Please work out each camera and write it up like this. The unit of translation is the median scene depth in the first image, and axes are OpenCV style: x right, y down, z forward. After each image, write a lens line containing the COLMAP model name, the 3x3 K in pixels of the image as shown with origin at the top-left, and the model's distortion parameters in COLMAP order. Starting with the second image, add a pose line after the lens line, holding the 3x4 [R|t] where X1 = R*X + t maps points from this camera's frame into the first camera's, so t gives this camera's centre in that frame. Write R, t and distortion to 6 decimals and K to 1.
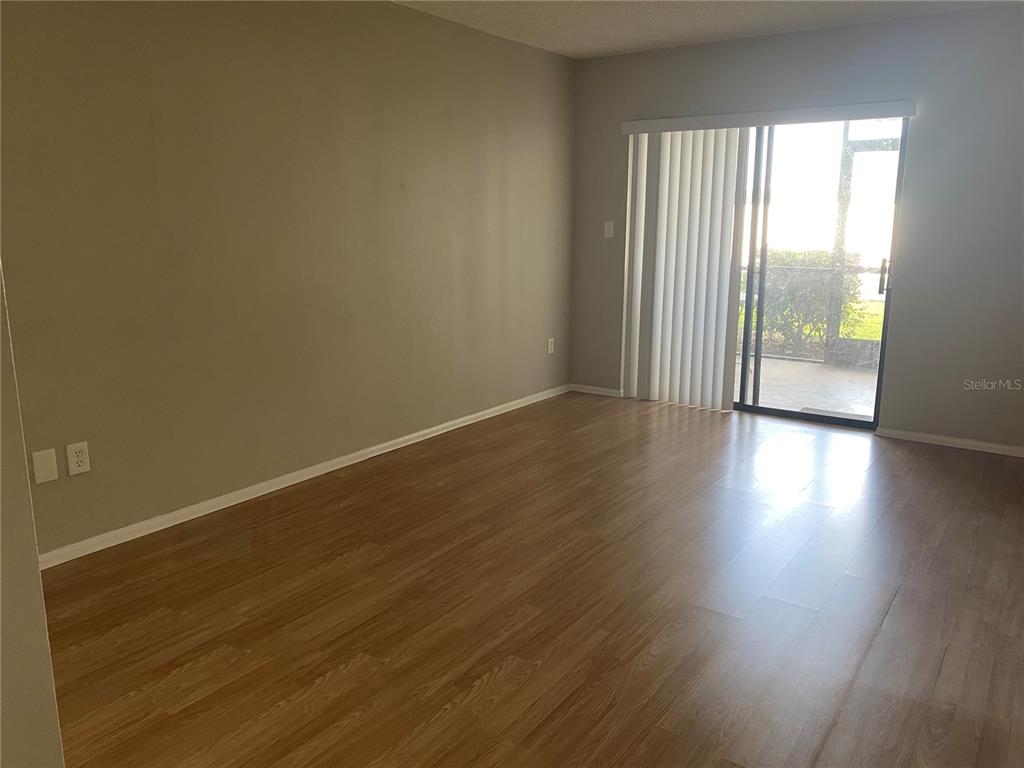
lens RADIAL K [[775.2, 0, 505.1], [0, 775.2, 381.7], [0, 0, 1]] dist [0.003053, -0.006209]
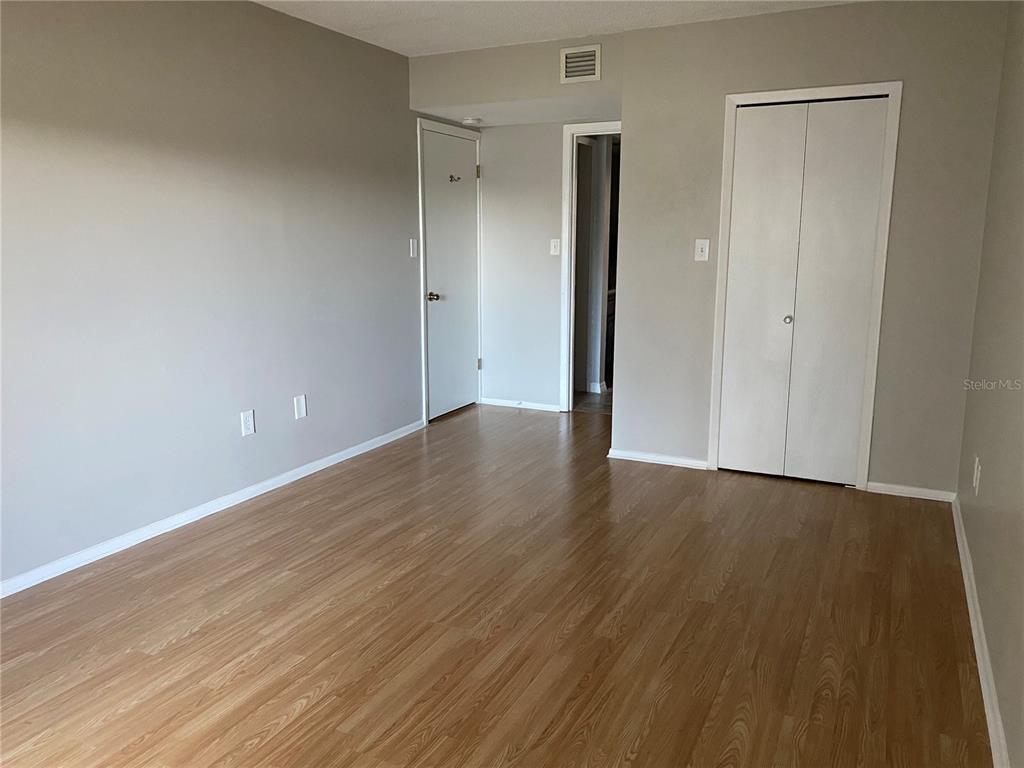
lens RADIAL K [[775.2, 0, 505.1], [0, 775.2, 381.7], [0, 0, 1]] dist [0.003053, -0.006209]
pose [[-0.989404, 0.023878, -0.143212, 0.186953], [-0.031950, 0.926397, 0.375190, -0.359433], [0.141629, 0.375790, -0.915818, 1.734486]]
